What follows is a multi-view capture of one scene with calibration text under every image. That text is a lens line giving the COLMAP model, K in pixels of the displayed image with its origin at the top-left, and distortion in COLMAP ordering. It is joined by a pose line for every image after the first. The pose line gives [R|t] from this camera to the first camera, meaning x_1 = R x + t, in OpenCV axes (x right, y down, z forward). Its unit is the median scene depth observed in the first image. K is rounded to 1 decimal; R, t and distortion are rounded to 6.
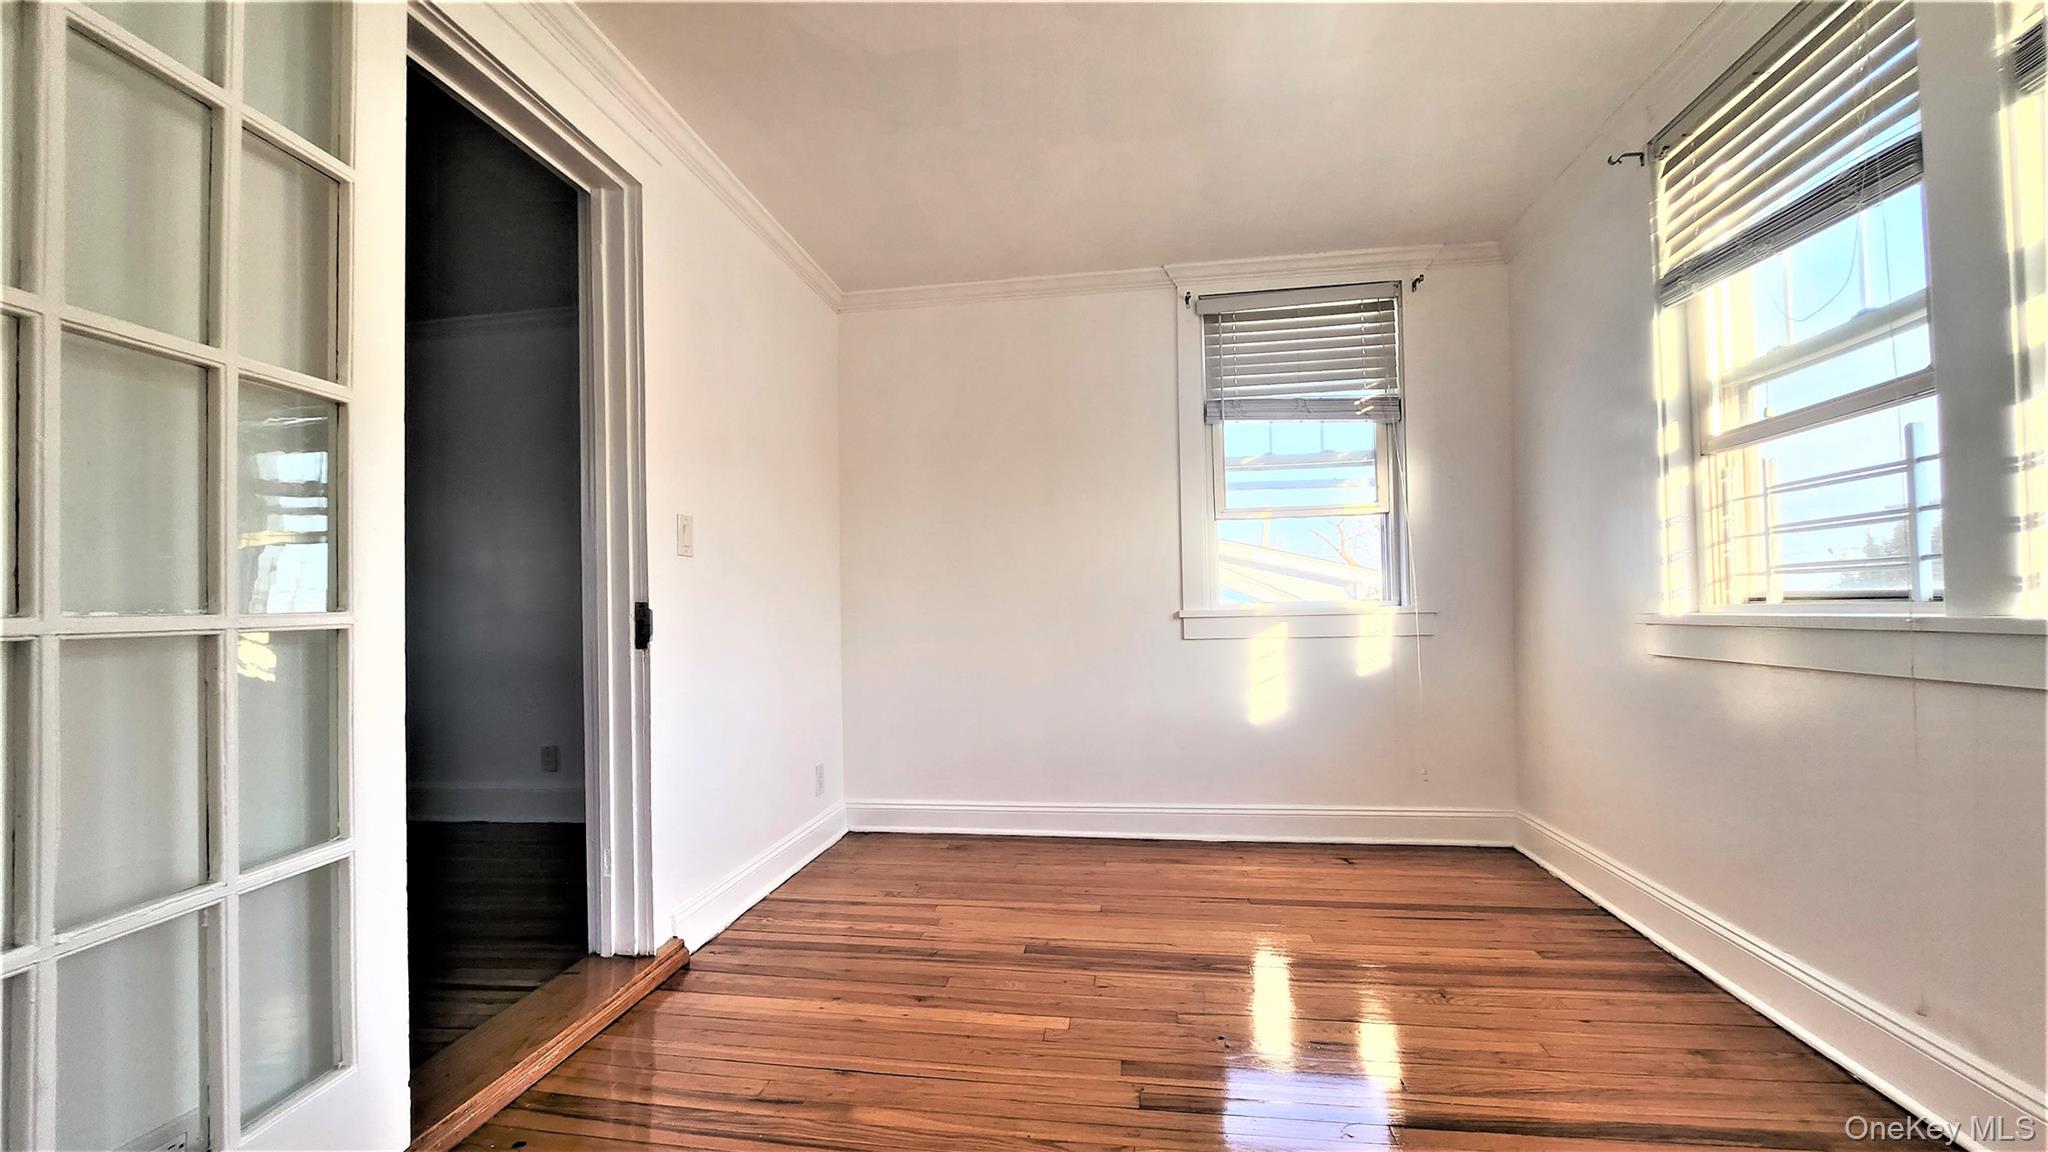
lens RADIAL K [[829.3, 0, 1012.7], [0, 829.3, 583.5], [0, 0, 1]] dist [-0.010502, -0.000637]
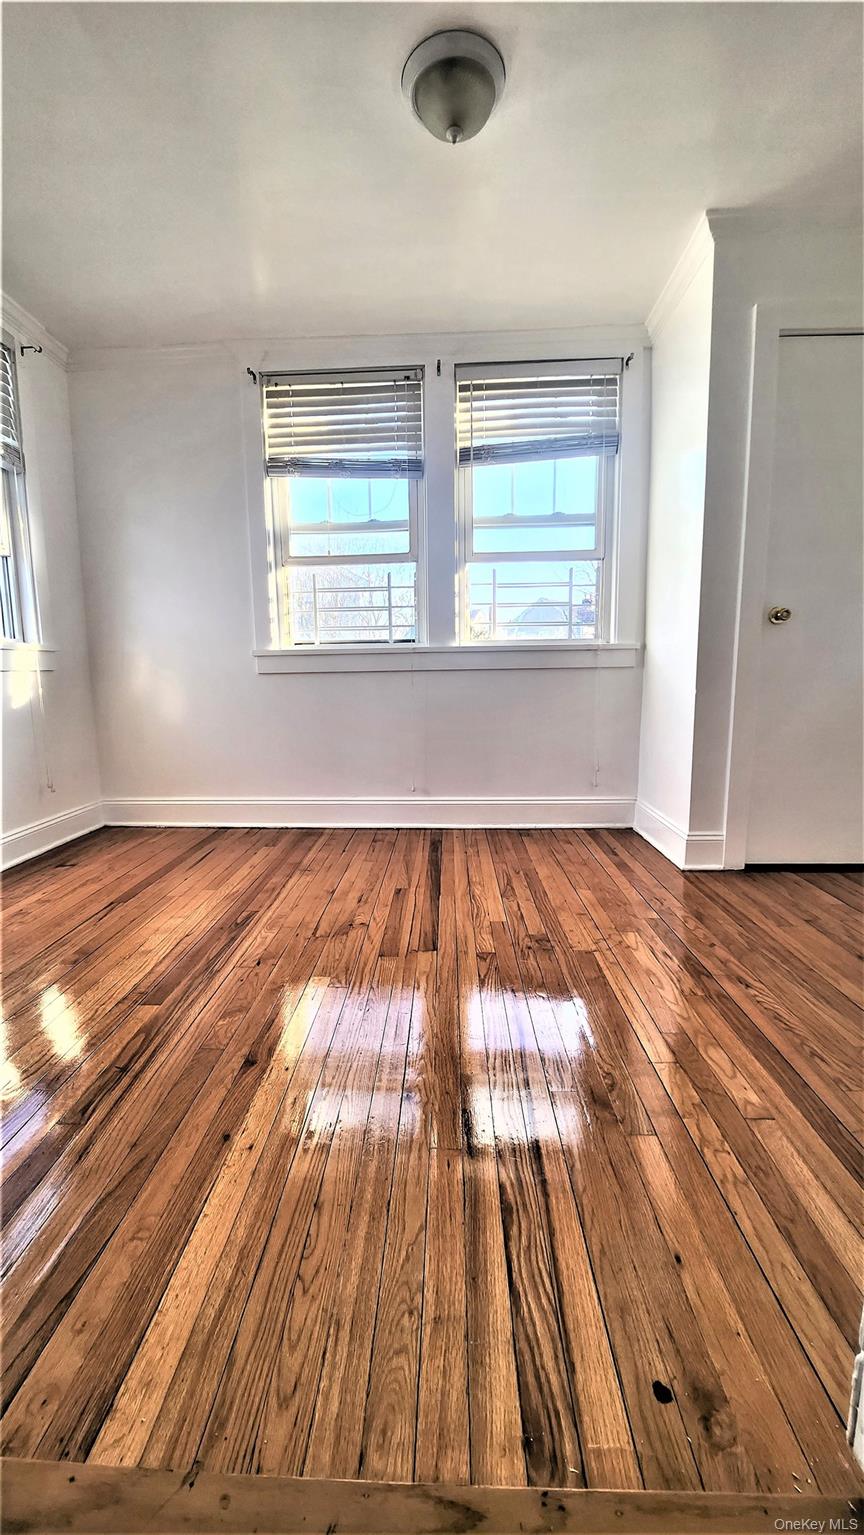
lens RADIAL K [[617.1, 0, 418.3], [0, 617.1, 758.8], [0, 0, 1]] dist [-0.001948, -0.000726]
pose [[-0.096475, -0.127729, 0.987106, -0.661992], [-0.006841, 0.991793, 0.127667, 0.102825], [-0.995312, 0.005564, -0.096557, 0.823998]]
